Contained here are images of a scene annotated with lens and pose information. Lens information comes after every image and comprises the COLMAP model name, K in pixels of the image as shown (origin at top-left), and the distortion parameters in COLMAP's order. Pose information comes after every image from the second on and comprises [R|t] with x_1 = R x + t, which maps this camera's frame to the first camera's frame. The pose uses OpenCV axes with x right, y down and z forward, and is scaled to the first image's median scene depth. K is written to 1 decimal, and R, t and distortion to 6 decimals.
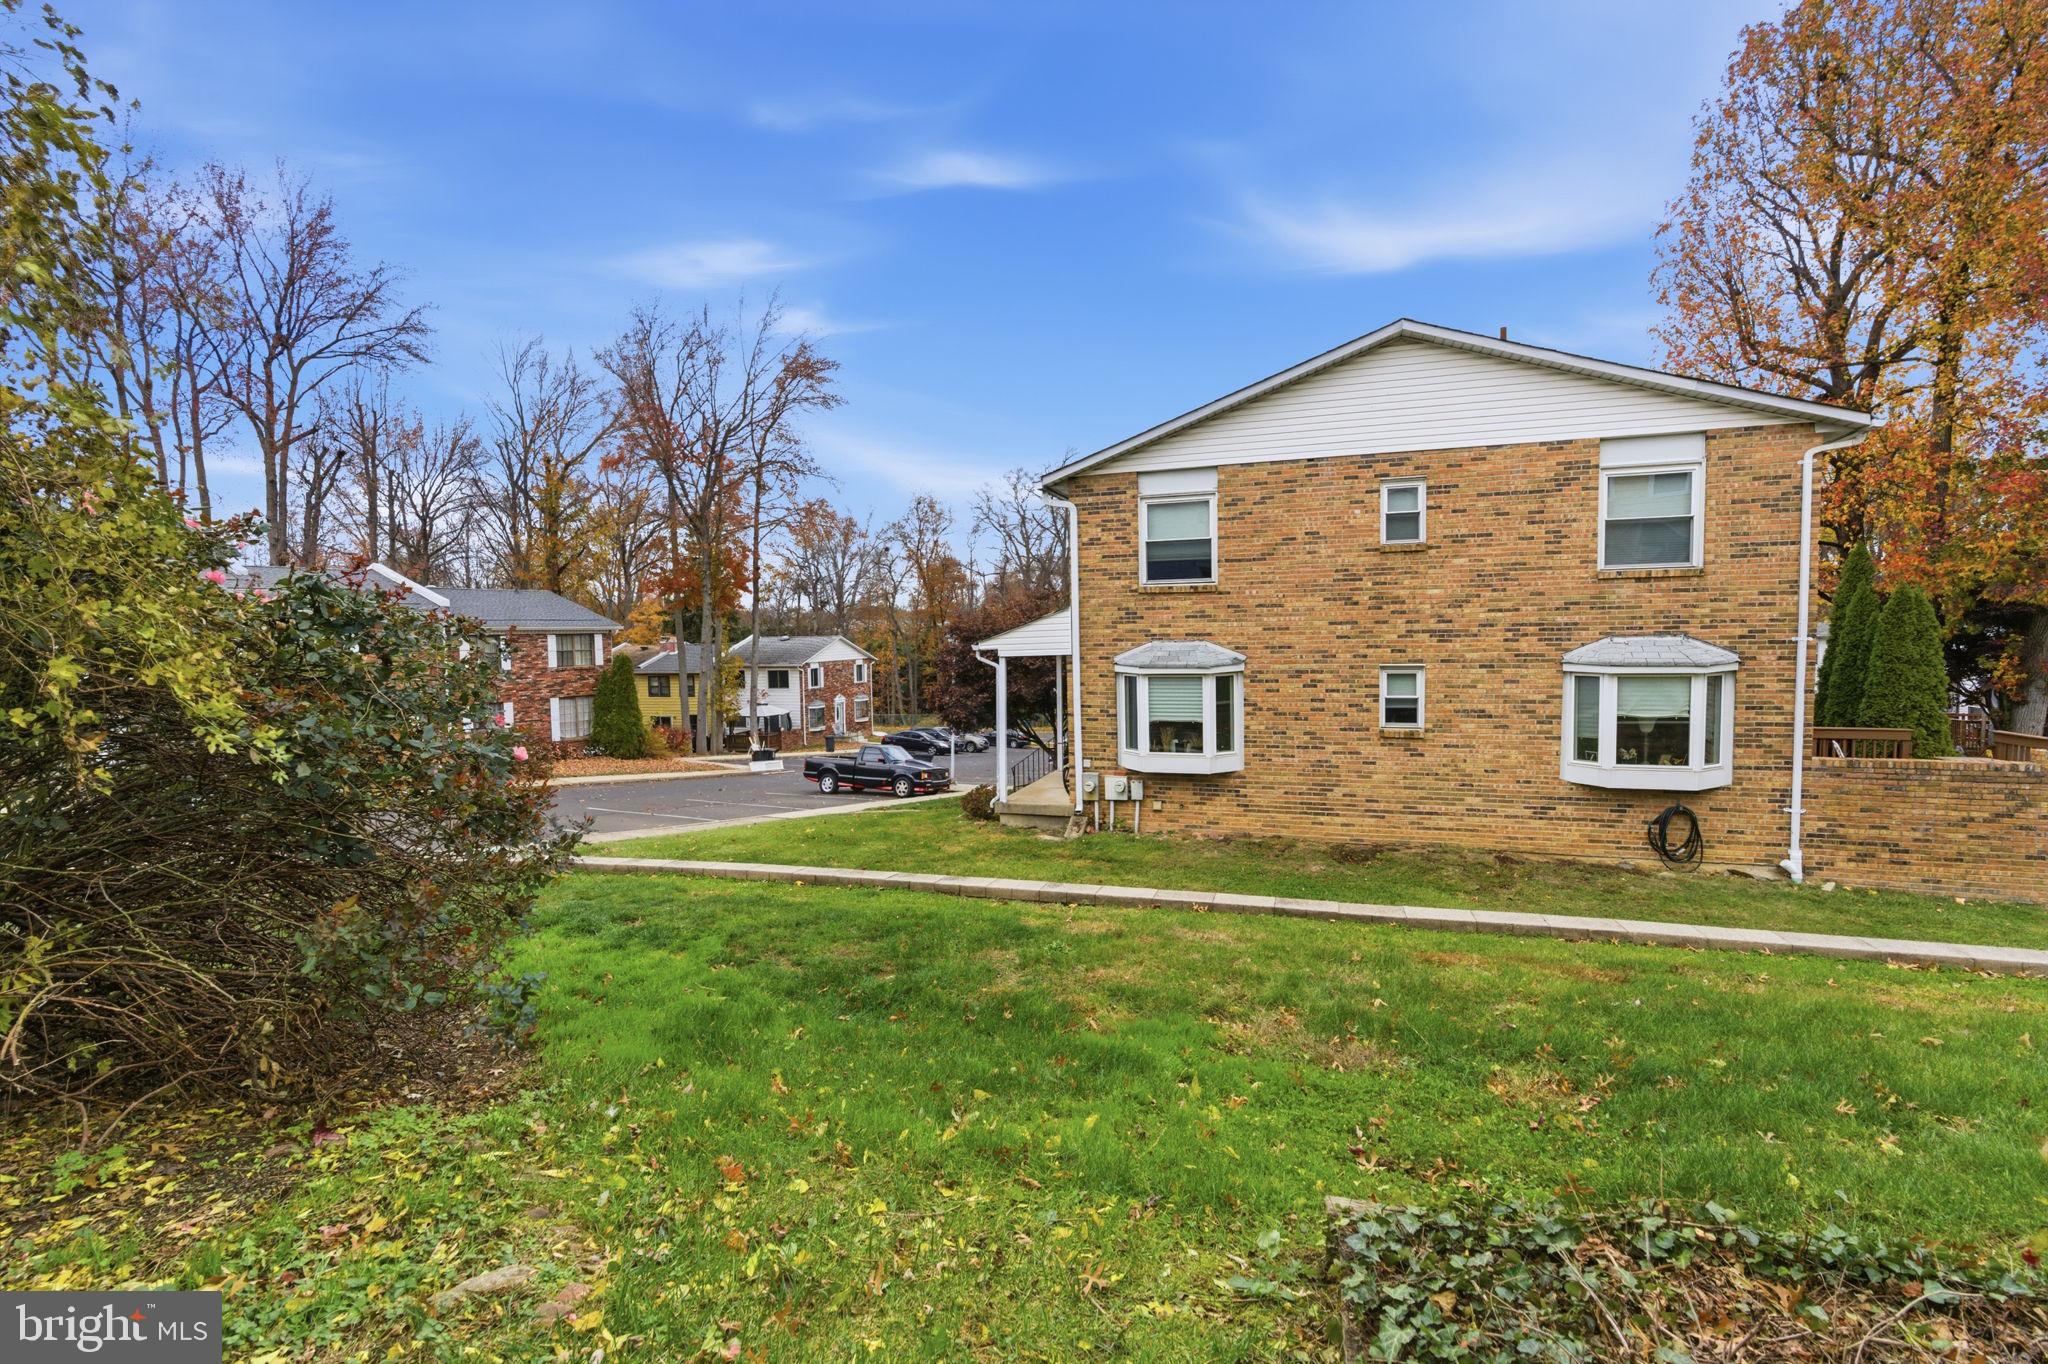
lens RADIAL K [[913.5, 0, 1018.2], [0, 913.5, 687.7], [0, 0, 1]] dist [-0.000048, 0.005335]
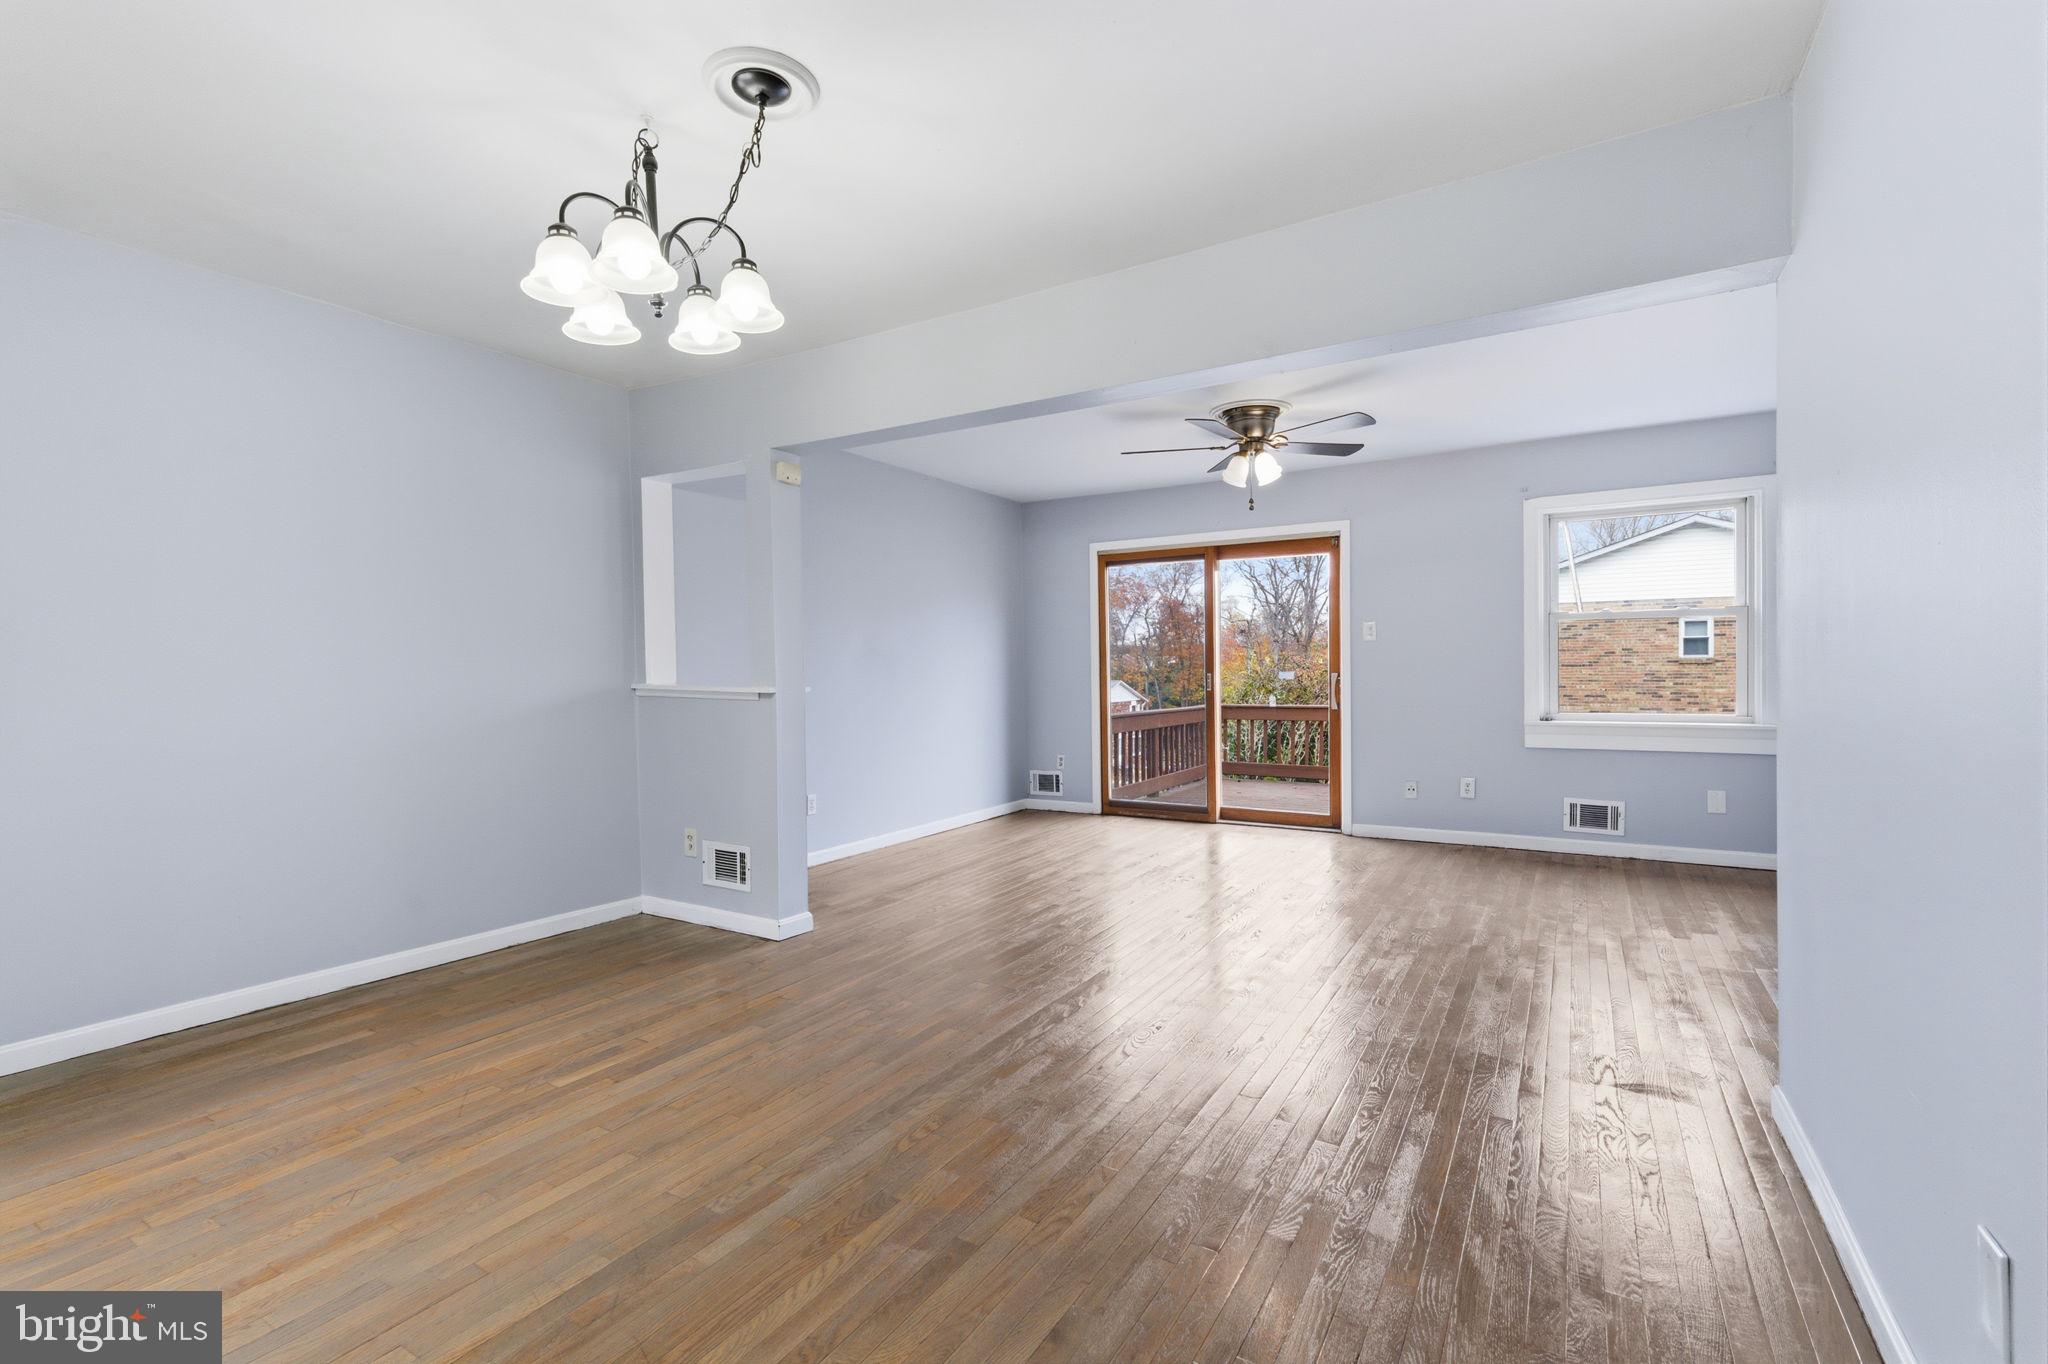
lens RADIAL K [[913.5, 0, 1018.2], [0, 913.5, 687.7], [0, 0, 1]] dist [-0.000048, 0.005335]
pose [[0.975969, 0.016723, -0.217265, -0.339017], [-0.024448, 0.999159, -0.032914, -0.031788], [0.216531, 0.037435, 0.975558, -0.706761]]
